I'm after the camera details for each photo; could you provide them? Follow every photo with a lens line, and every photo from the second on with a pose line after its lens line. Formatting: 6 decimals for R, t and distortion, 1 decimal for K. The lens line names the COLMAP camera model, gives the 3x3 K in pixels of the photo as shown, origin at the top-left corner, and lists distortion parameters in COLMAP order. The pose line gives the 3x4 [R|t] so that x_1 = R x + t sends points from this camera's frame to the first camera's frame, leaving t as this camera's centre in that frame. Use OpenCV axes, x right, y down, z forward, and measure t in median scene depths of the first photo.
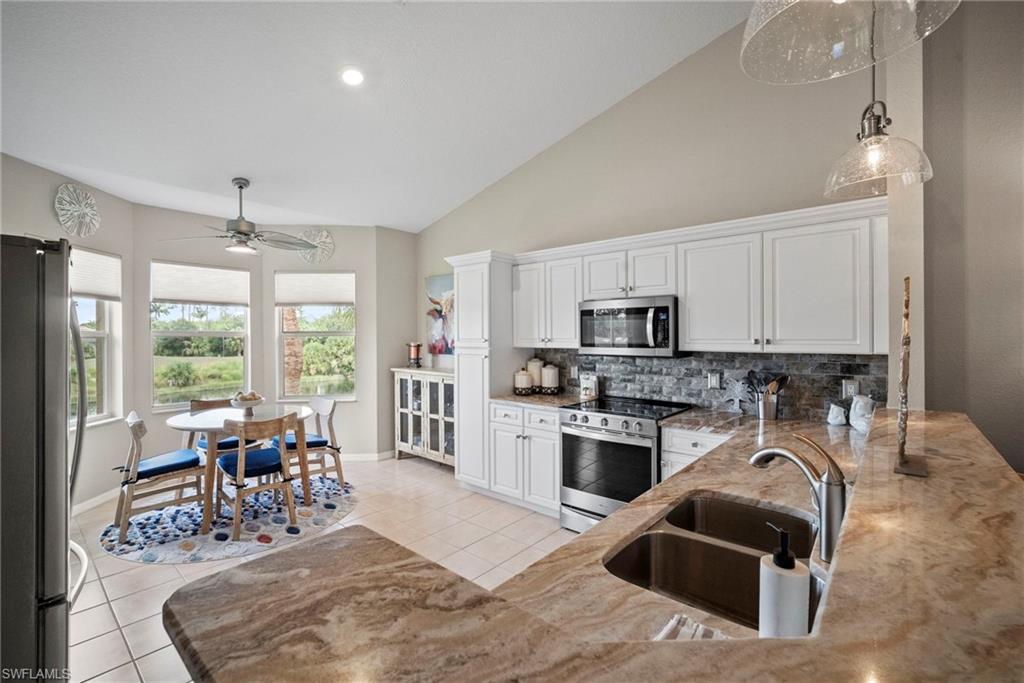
lens RADIAL K [[447.0, 0, 510.5], [0, 447.0, 340.4], [0, 0, 1]] dist [-0.006761, 0.000285]
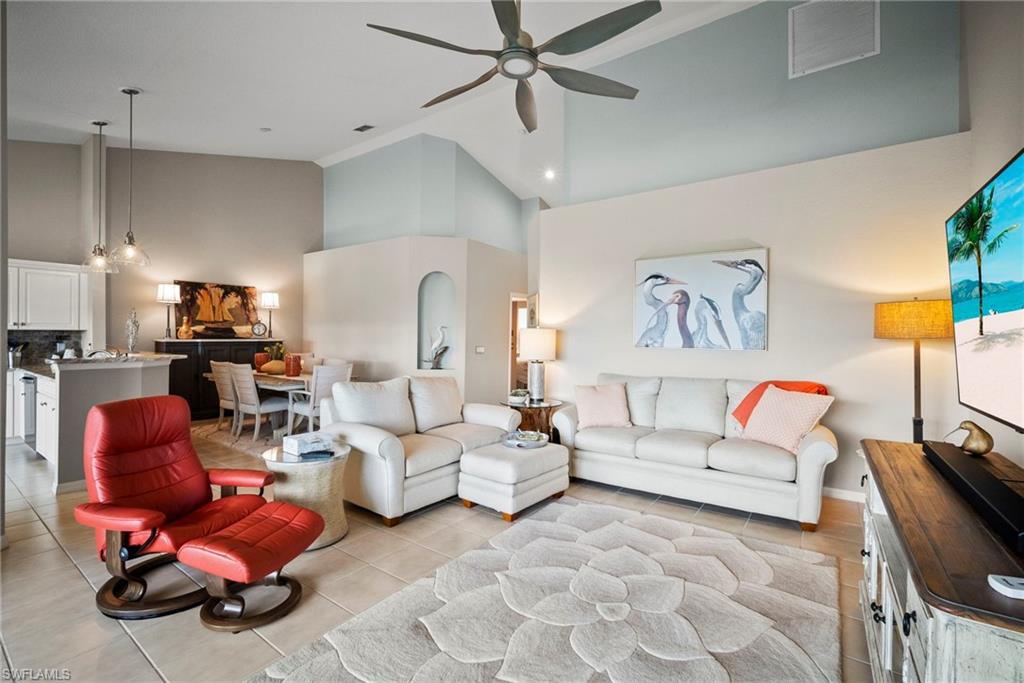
lens RADIAL K [[447.0, 0, 509.3], [0, 447.0, 338.0], [0, 0, 1]] dist [-0.006761, 0.000285]
pose [[-0.087079, -0.002023, 0.996199, -1.047213], [0.002720, 0.999994, 0.002269, 0.044600], [-0.996198, 0.002907, -0.087073, -0.647934]]
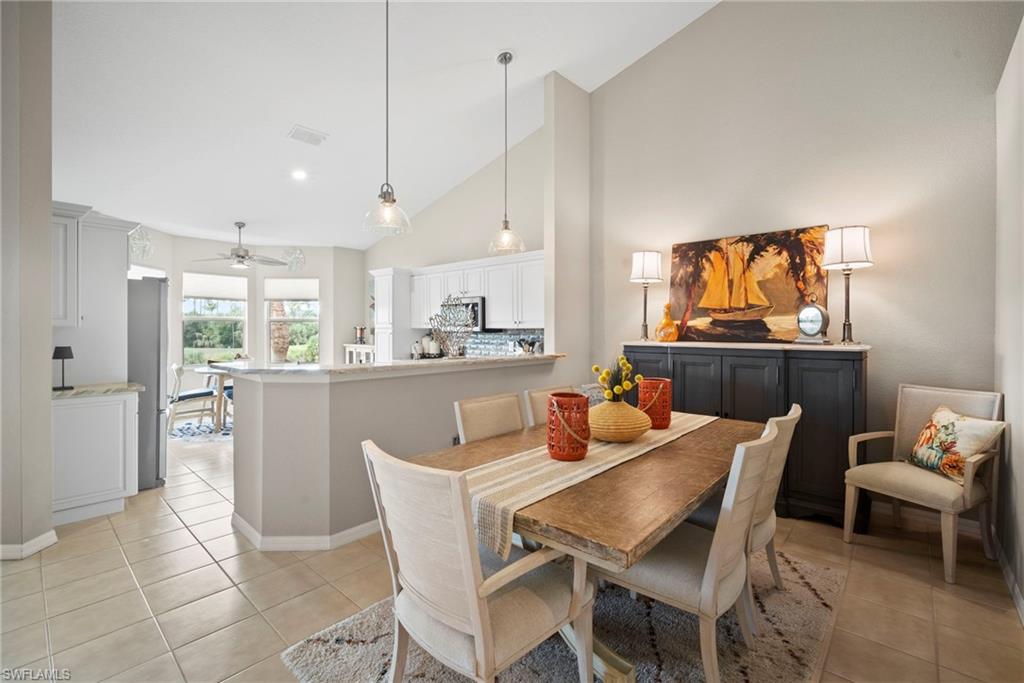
lens RADIAL K [[447.0, 0, 509.2], [0, 447.0, 332.7], [0, 0, 1]] dist [-0.006761, 0.000285]
pose [[0.999817, 0.005866, -0.018212, 0.384268], [-0.005944, 0.999973, -0.004246, 0.036422], [0.018186, 0.004353, 0.999825, -0.569453]]
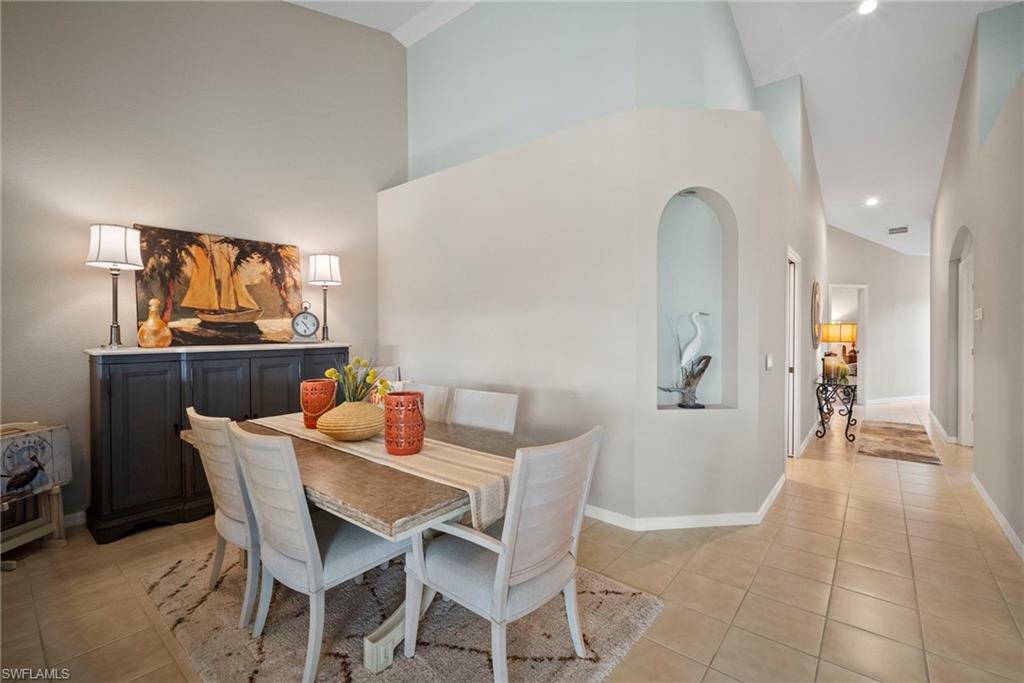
lens RADIAL K [[447.0, 0, 510.4], [0, 447.0, 334.9], [0, 0, 1]] dist [-0.006761, 0.000285]
pose [[-0.018461, -0.005301, 0.999816, -0.076137], [0.016539, 0.999848, 0.005606, 0.033856], [-0.999693, 0.016639, -0.018371, -0.195175]]
